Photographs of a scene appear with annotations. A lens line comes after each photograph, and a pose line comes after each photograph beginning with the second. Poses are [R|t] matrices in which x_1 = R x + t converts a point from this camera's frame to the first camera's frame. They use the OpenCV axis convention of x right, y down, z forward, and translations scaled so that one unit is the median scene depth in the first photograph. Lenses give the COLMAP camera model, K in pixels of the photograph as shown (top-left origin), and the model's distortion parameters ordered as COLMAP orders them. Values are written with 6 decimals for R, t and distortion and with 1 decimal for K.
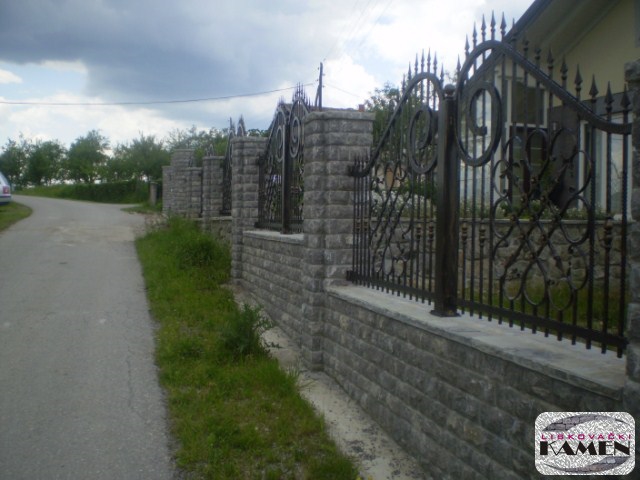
lens RADIAL K [[719.6, 0, 320.0], [0, 719.6, 240.0], [0, 0, 1]] dist [-0.065243, -0.260670]
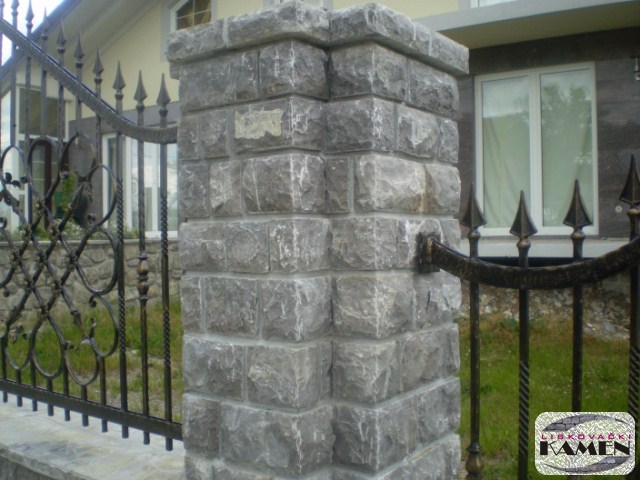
lens RADIAL K [[719.6, 0, 320.0], [0, 719.6, 240.0], [0, 0, 1]] dist [-0.065243, -0.260670]
pose [[0.807647, -0.033623, 0.588706, 0.082835], [0.034747, 0.999352, 0.009406, -0.034716], [-0.588641, 0.012859, 0.808292, 0.200281]]
